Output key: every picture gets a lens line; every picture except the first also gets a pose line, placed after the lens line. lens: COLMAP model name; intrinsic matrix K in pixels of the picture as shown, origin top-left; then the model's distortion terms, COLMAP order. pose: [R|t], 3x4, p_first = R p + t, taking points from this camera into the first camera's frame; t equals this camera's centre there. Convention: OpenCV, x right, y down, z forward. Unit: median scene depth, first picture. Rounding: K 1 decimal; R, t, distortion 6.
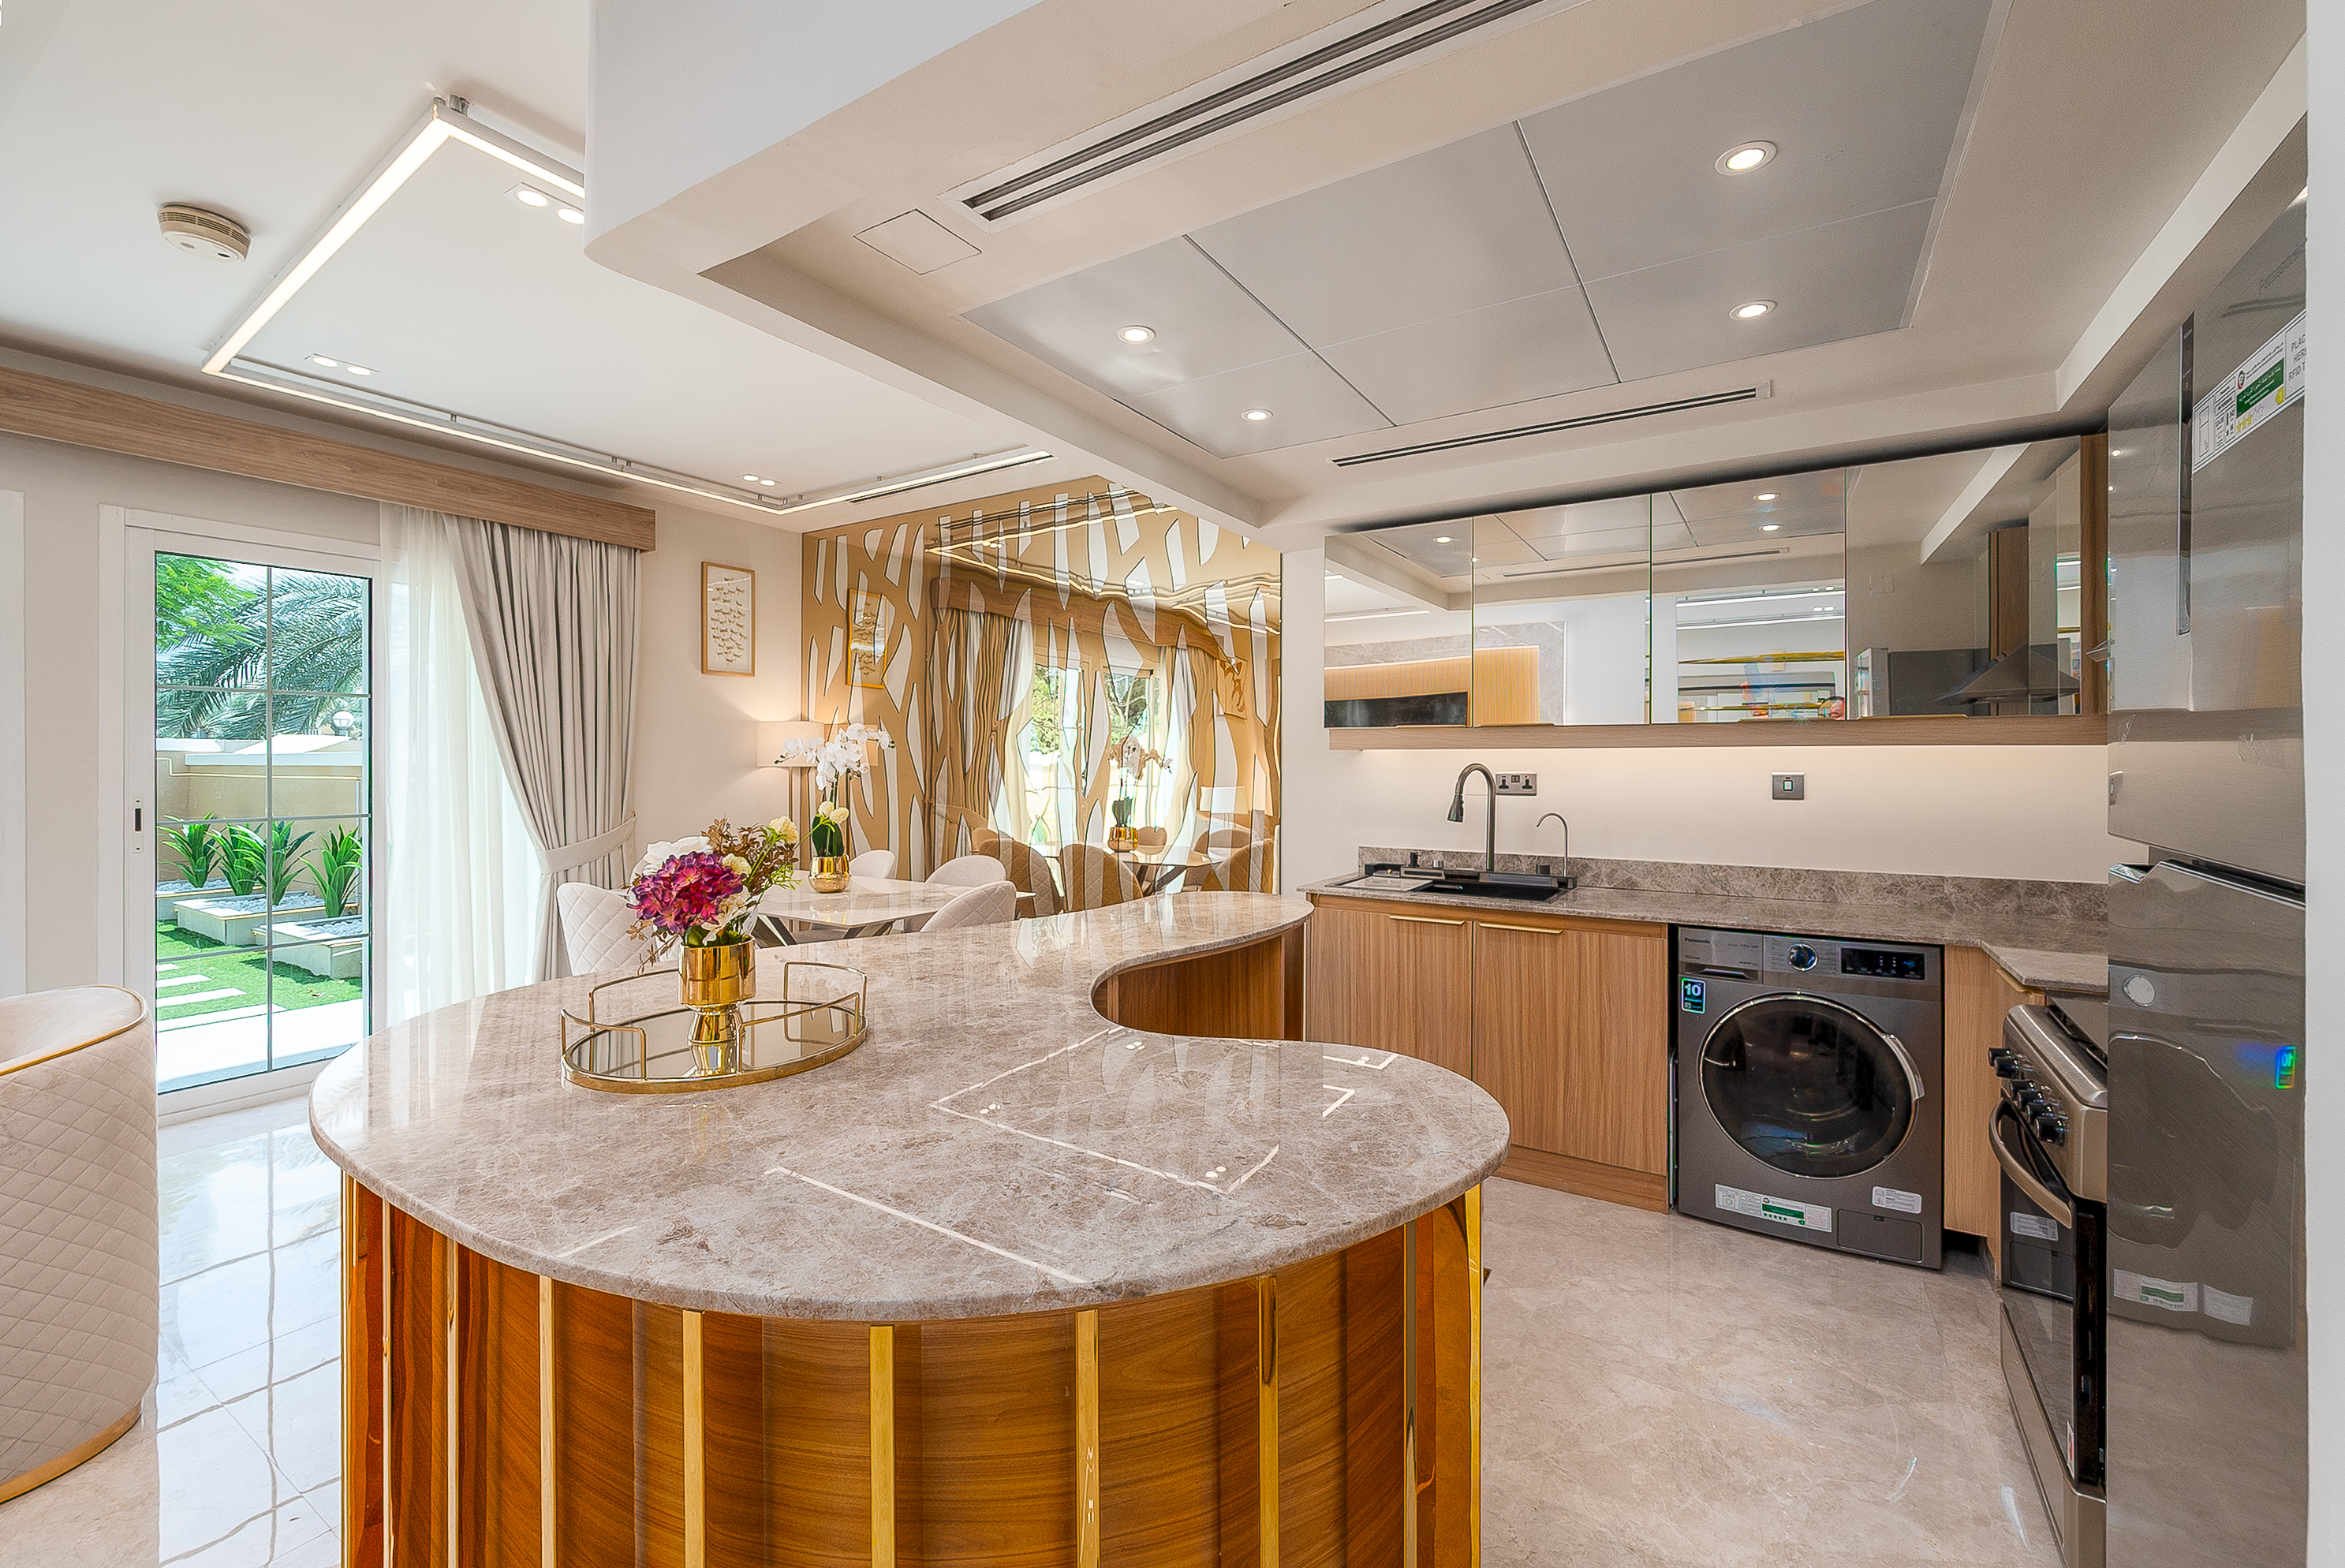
lens RADIAL K [[948.0, 0, 1178.7], [0, 948.0, 771.5], [0, 0, 1]] dist [0.000568, -0.000266]
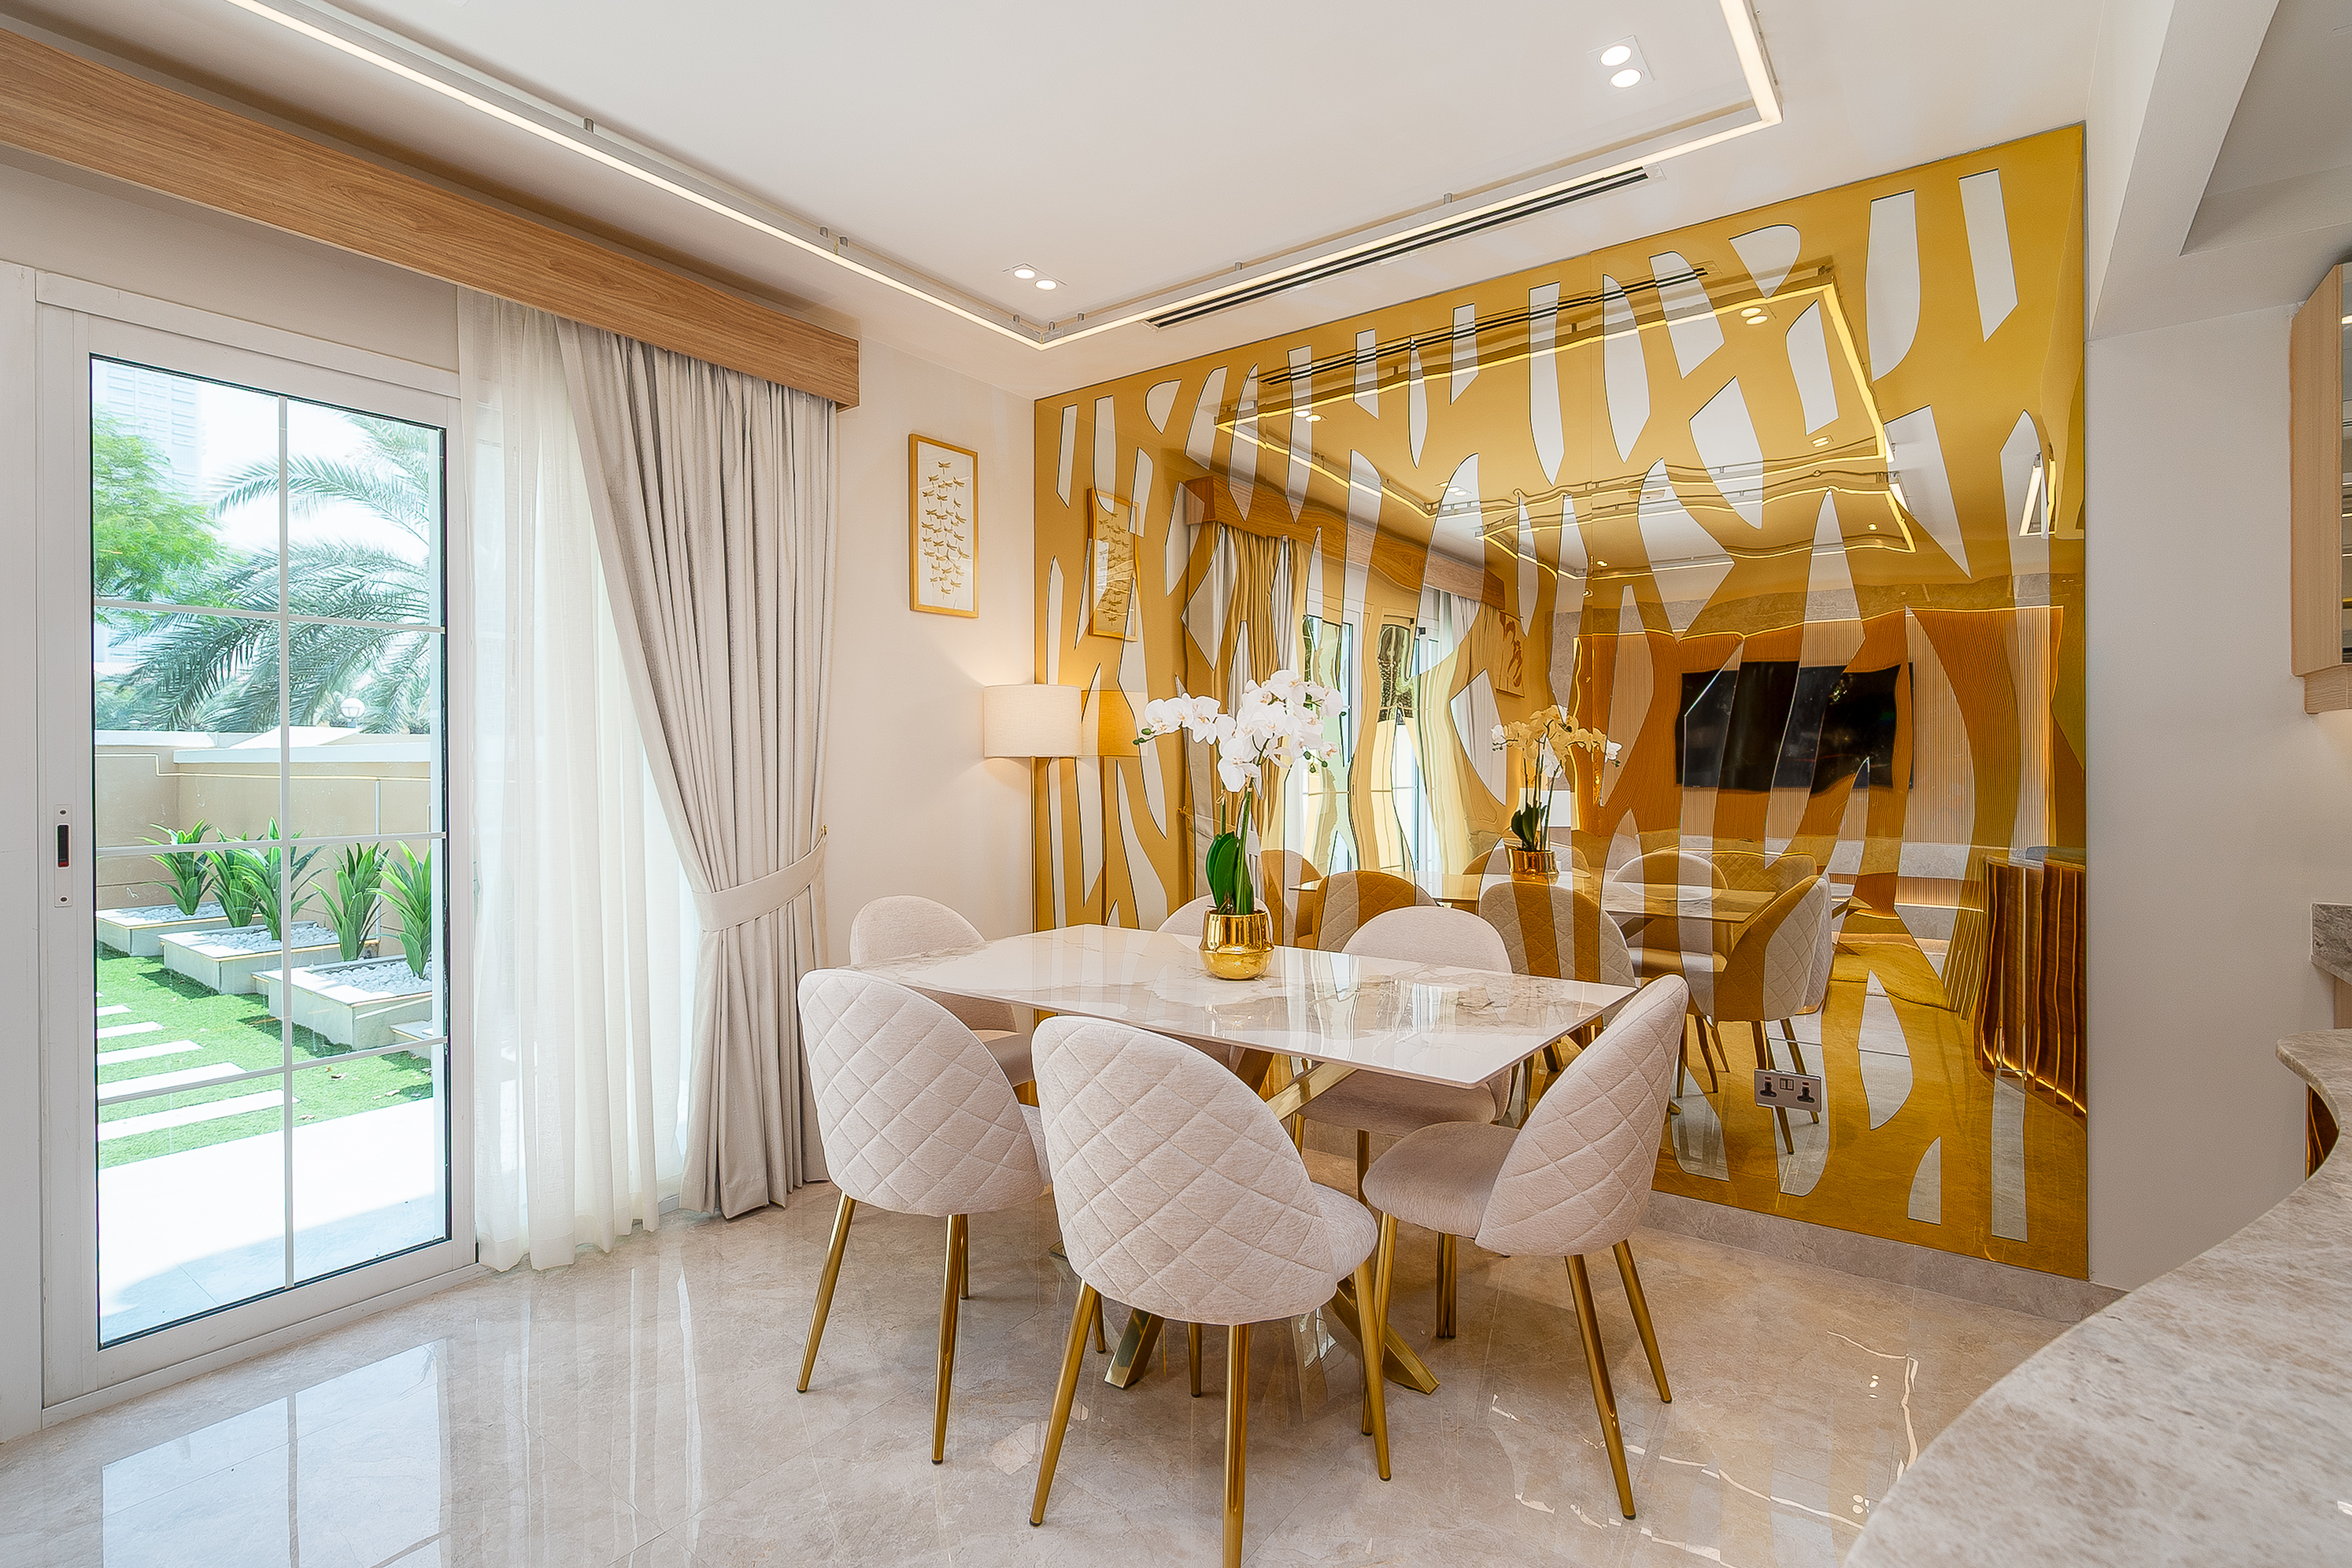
lens RADIAL K [[1103.5, 0, 1176.0], [0, 1103.5, 784.0], [0, 0, 1]] dist [-0.002627, 0.000965]
pose [[0.997311, -0.000423, -0.073290, -0.259685], [0.001162, 0.999949, 0.010052, 0.006098], [0.073282, -0.010110, 0.997260, 0.260475]]
